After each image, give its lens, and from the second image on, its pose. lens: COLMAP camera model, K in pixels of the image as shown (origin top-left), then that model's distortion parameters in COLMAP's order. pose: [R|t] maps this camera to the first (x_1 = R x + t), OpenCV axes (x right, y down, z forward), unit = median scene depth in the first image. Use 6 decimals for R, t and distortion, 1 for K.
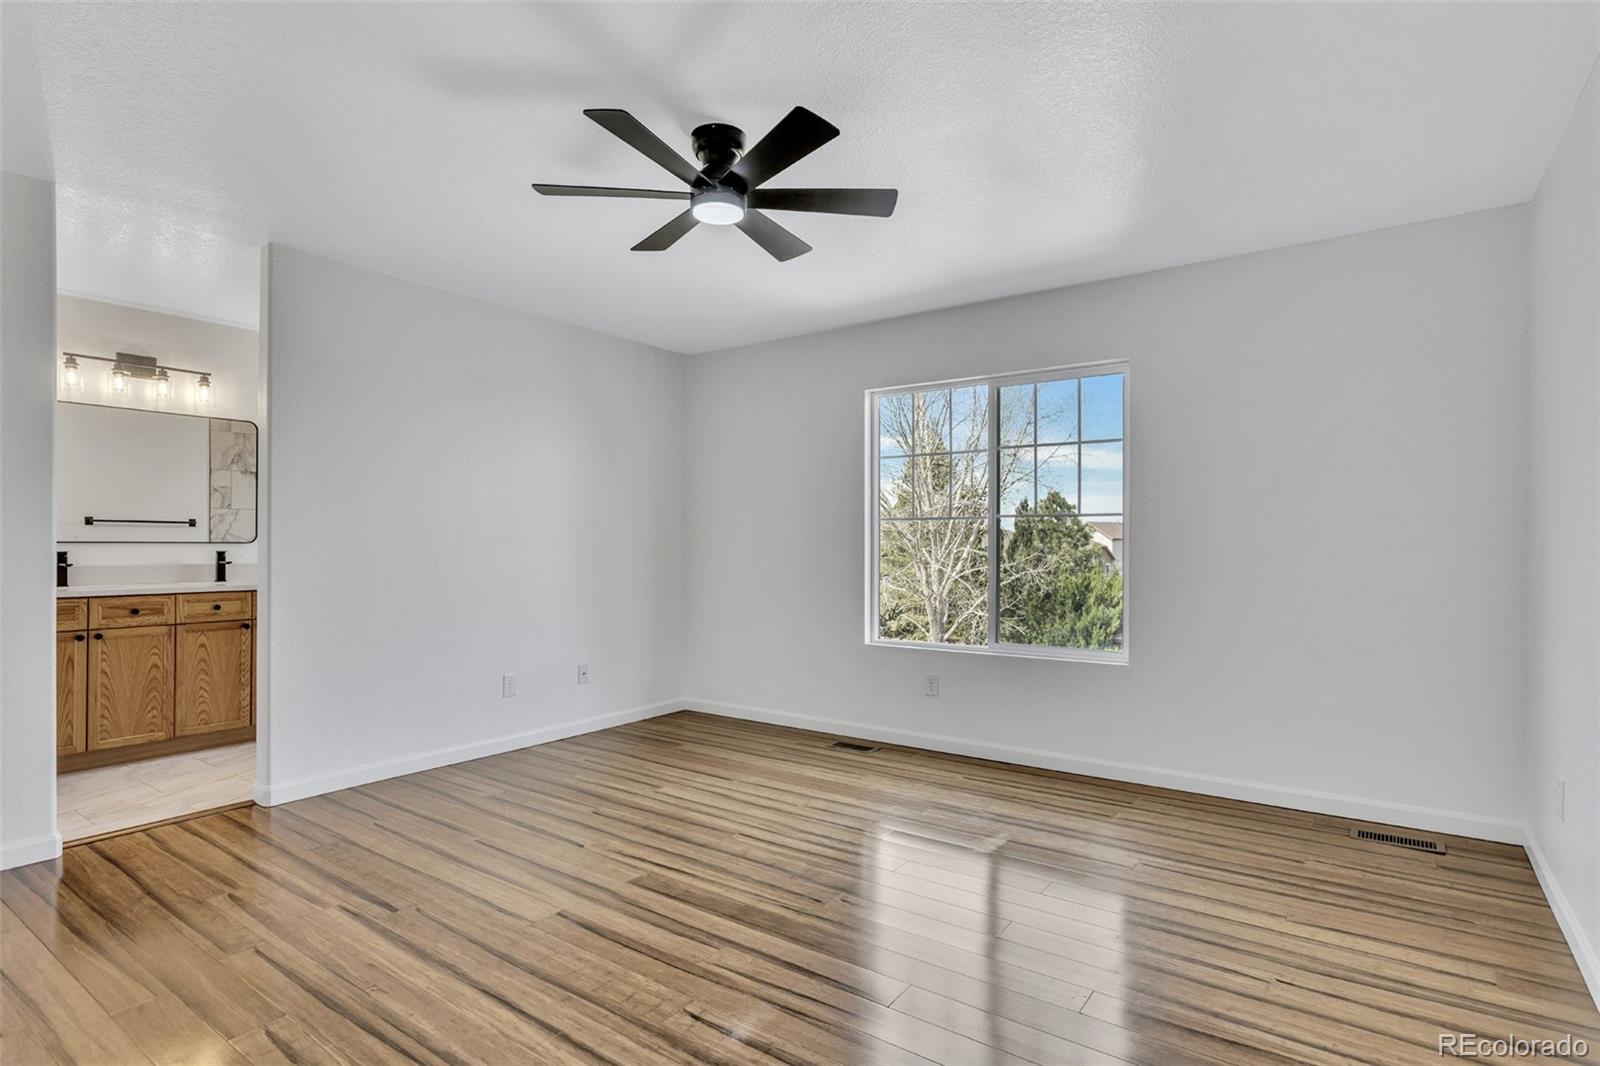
lens RADIAL K [[795.9, 0, 807.6], [0, 795.9, 540.6], [0, 0, 1]] dist [-0.002353, -0.001299]
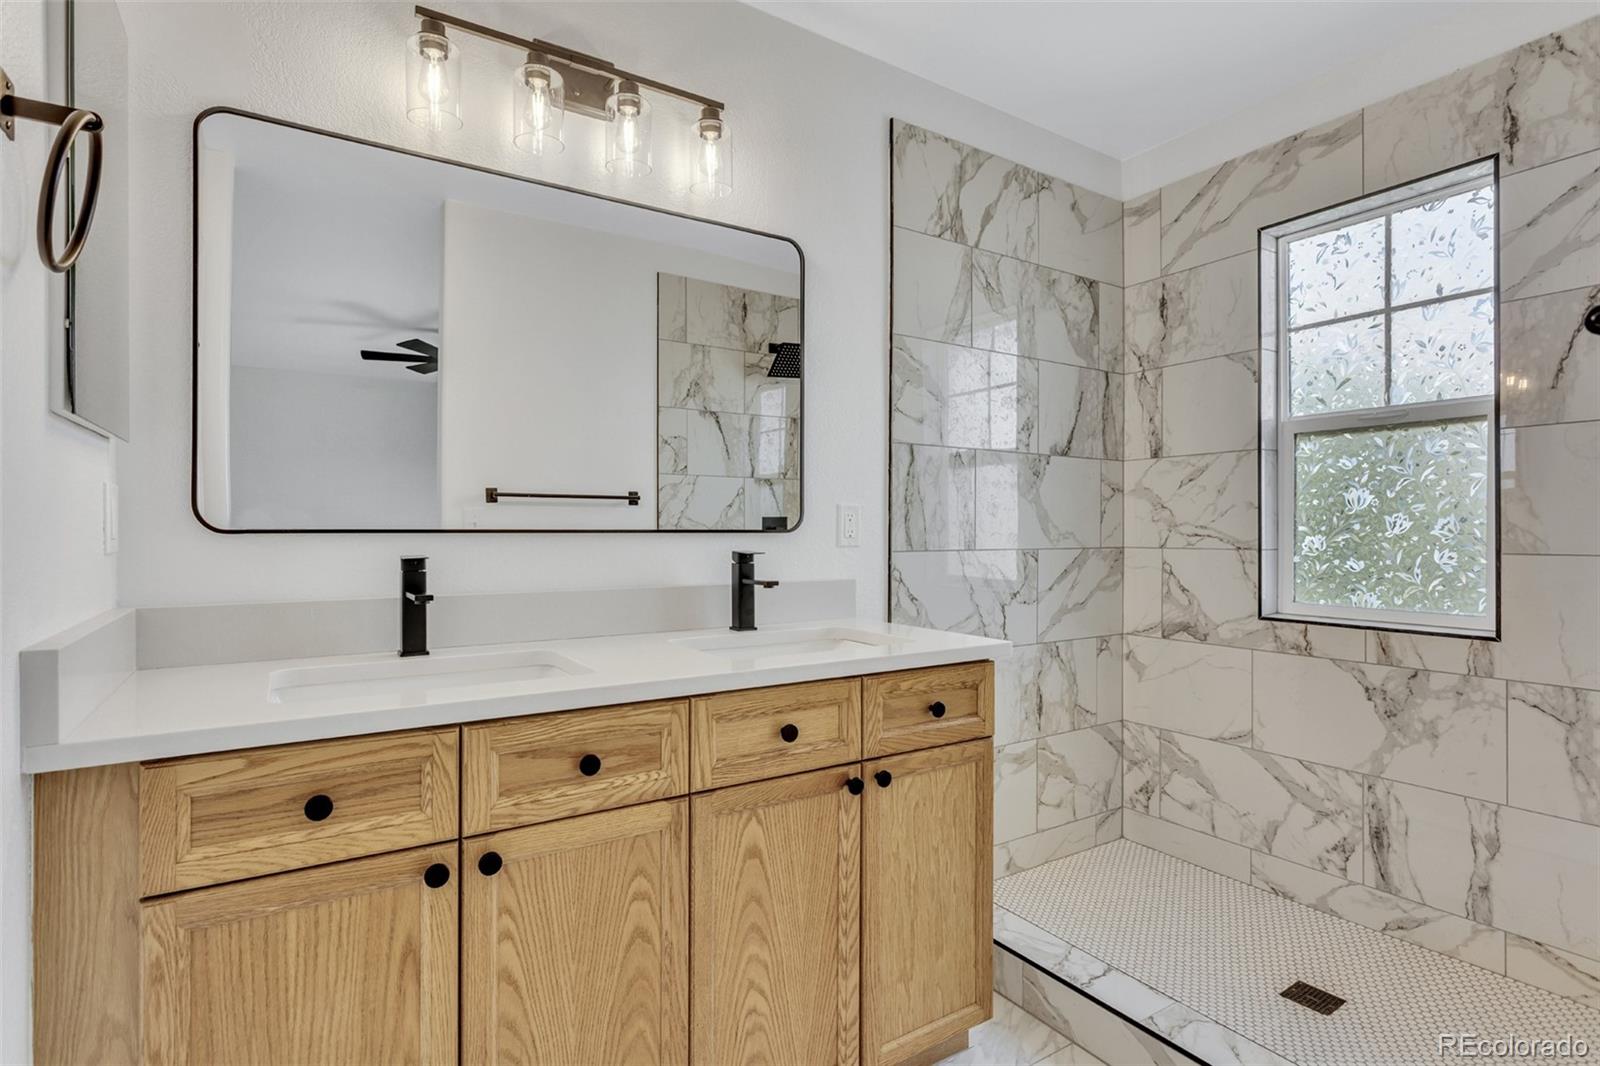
lens RADIAL K [[795.9, 0, 798.6], [0, 795.9, 533.5], [0, 0, 1]] dist [-0.002353, -0.001299]
pose [[0.926547, -0.002042, -0.376173, -0.643006], [0.003874, 0.999984, 0.004113, 0.002129], [0.376158, -0.005268, 0.926540, 0.731911]]
